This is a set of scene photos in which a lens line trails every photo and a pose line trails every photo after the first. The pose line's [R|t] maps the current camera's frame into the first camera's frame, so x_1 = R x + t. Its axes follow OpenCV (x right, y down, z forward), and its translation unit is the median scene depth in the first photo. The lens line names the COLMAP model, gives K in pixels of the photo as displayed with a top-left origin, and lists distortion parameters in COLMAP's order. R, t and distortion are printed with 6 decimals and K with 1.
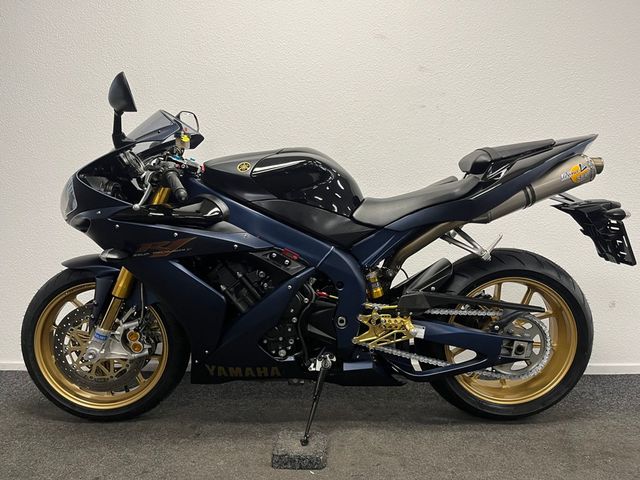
lens RADIAL K [[477.5, 0, 323.6], [0, 477.5, 244.9], [0, 0, 1]] dist [0.037475, -0.007608]
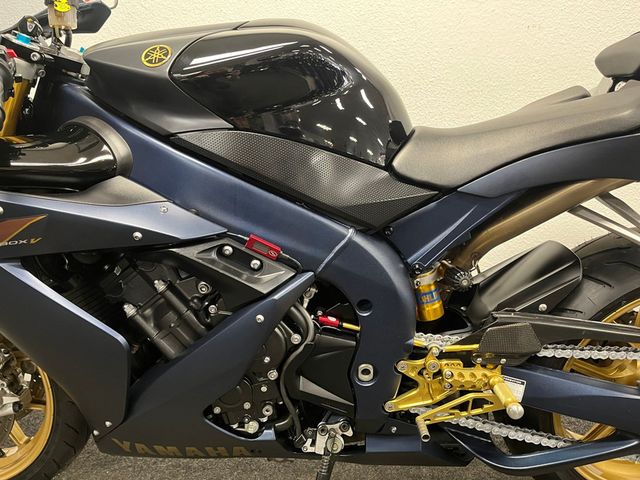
lens RADIAL K [[477.5, 0, 317.9], [0, 477.5, 235.4], [0, 0, 1]] dist [0.037475, -0.007608]
pose [[0.999566, 0.011862, -0.026967, -0.001384], [-0.008373, 0.991998, 0.125974, -0.050946], [0.028246, -0.125693, 0.991667, 0.506846]]
